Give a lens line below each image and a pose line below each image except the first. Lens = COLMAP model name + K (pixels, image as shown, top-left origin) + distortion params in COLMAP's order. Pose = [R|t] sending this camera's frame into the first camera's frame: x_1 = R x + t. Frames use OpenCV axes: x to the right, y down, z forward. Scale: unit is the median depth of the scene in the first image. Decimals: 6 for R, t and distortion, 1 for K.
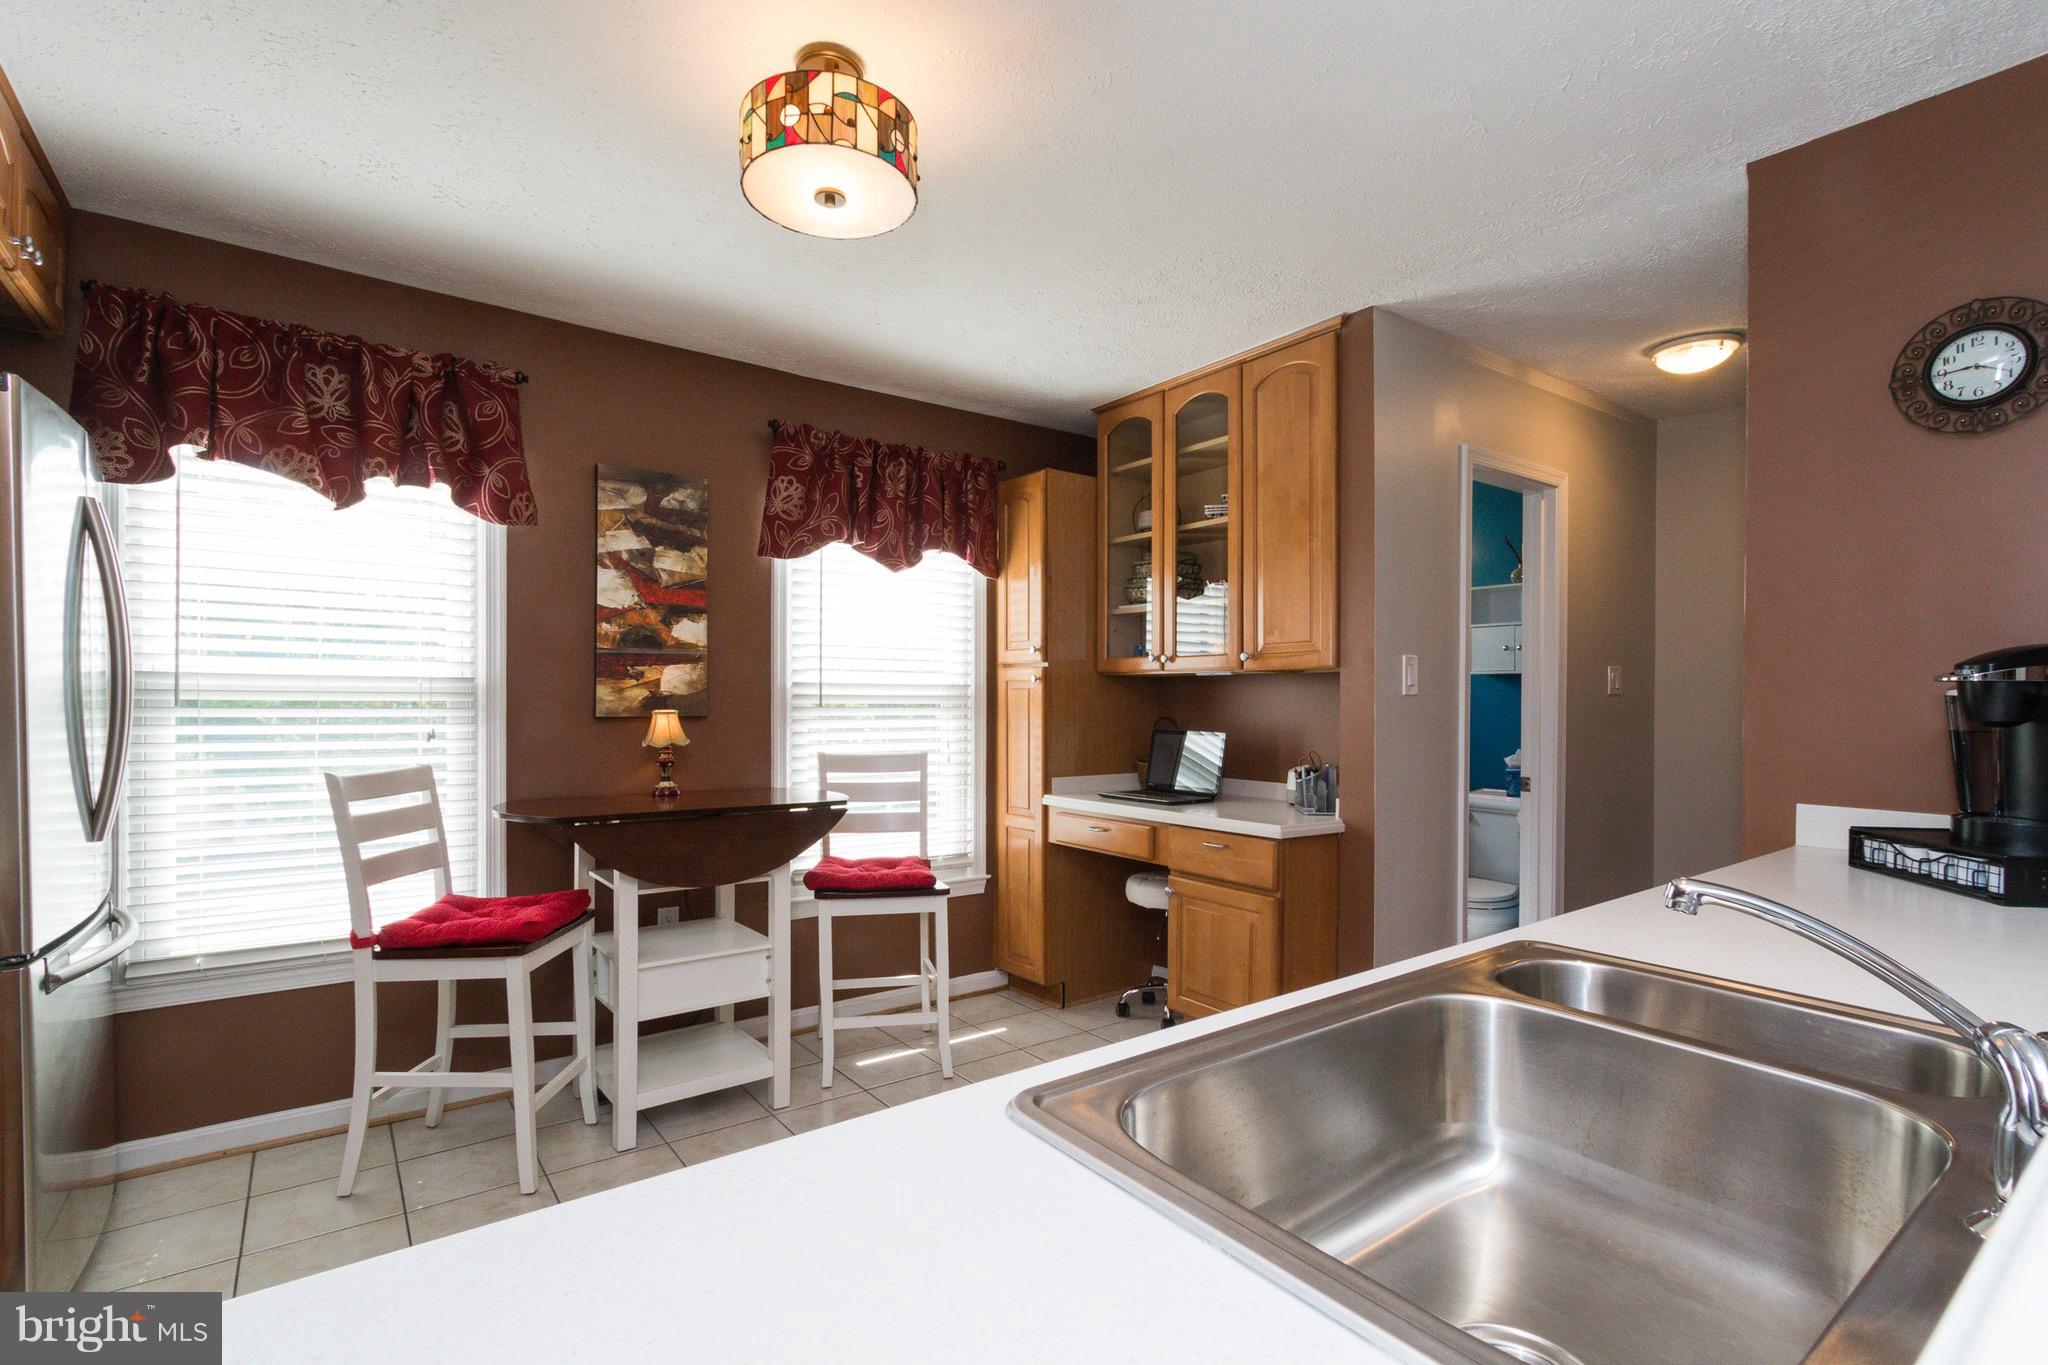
lens RADIAL K [[973.5, 0, 1062.0], [0, 973.5, 689.3], [0, 0, 1]] dist [-0.003800, 0.003940]
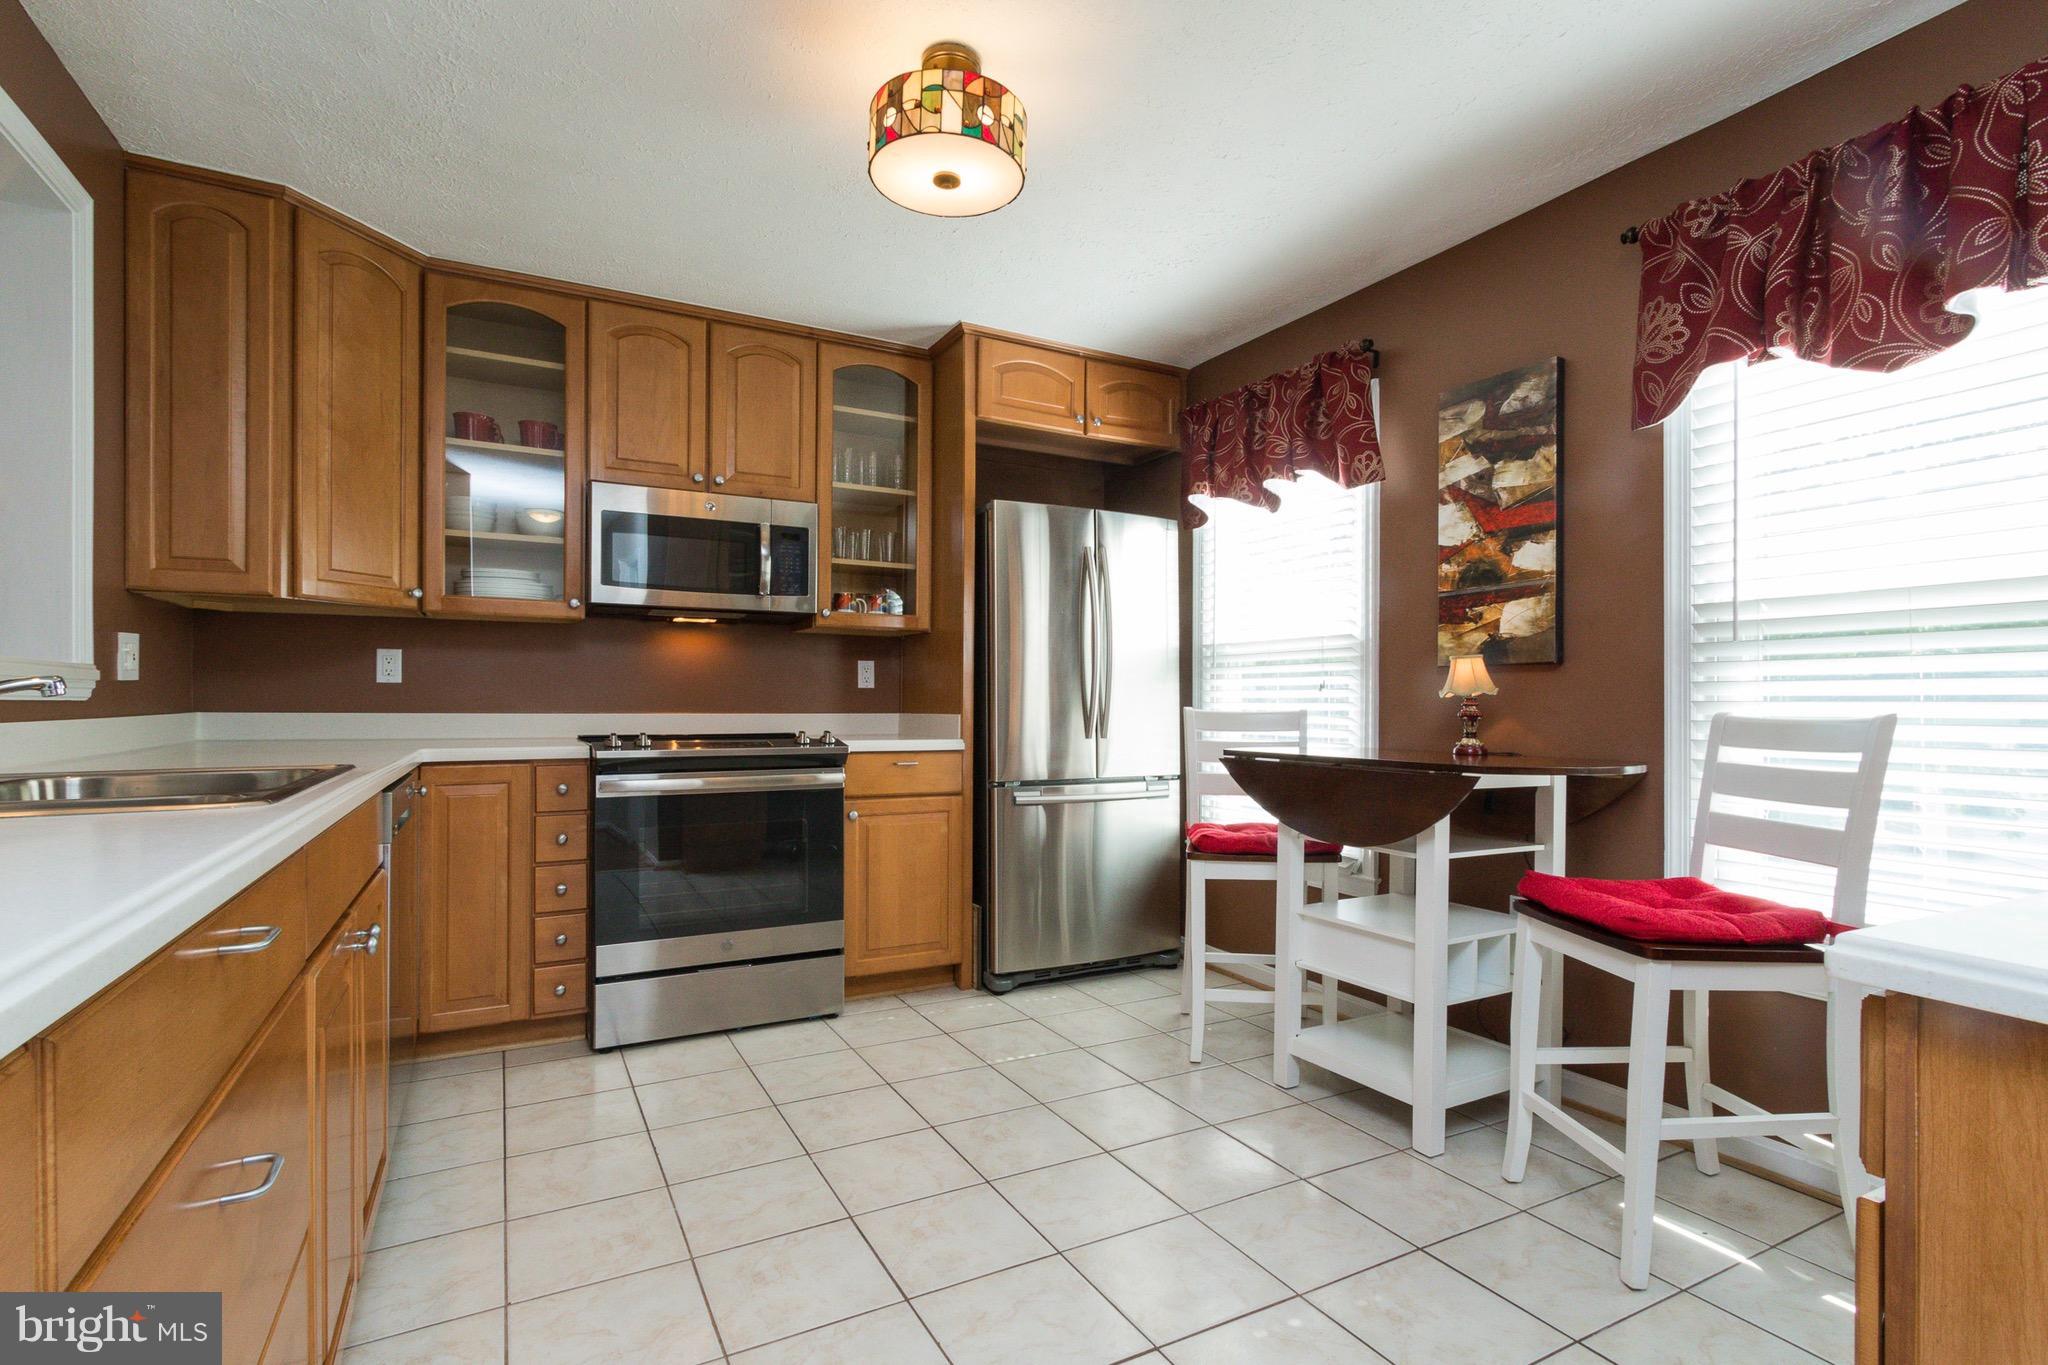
lens RADIAL K [[973.5, 0, 1012.7], [0, 973.5, 689.5], [0, 0, 1]] dist [-0.003800, 0.003940]
pose [[-0.179033, -0.022800, -0.983579, 0.486648], [0.007598, 0.999670, -0.024556, 0.067546], [0.983814, -0.011870, -0.178801, 0.738137]]
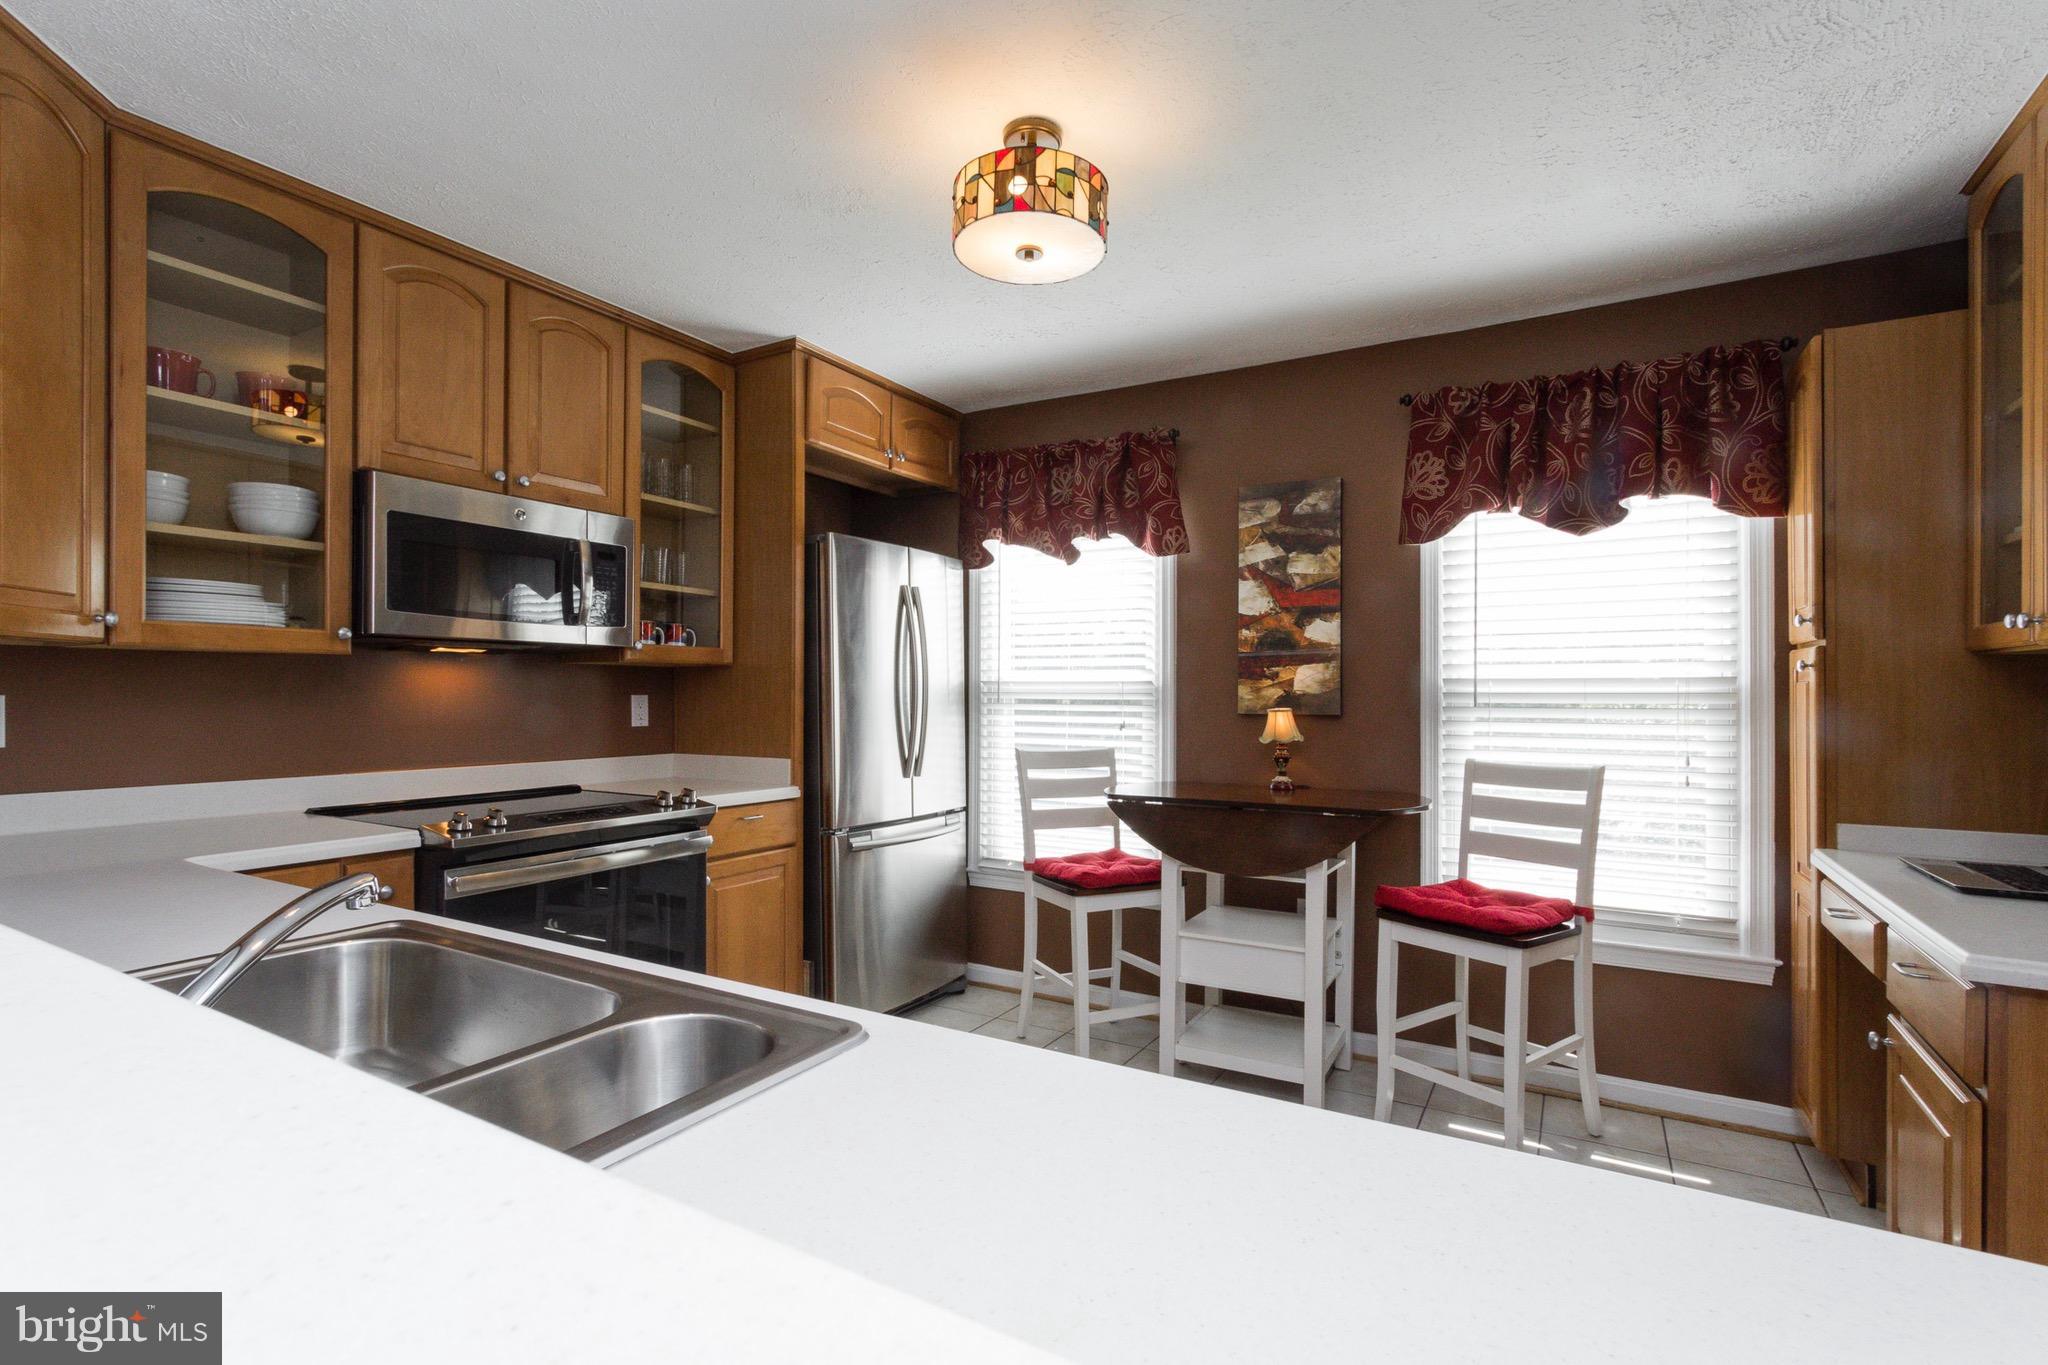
lens RADIAL K [[973.5, 0, 1021.5], [0, 973.5, 683.8], [0, 0, 1]] dist [-0.003800, 0.003940]
pose [[0.361882, -0.016074, -0.932085, 0.459030], [0.008771, 0.999866, -0.013838, 0.006841], [0.932183, -0.003168, 0.361974, 0.348348]]
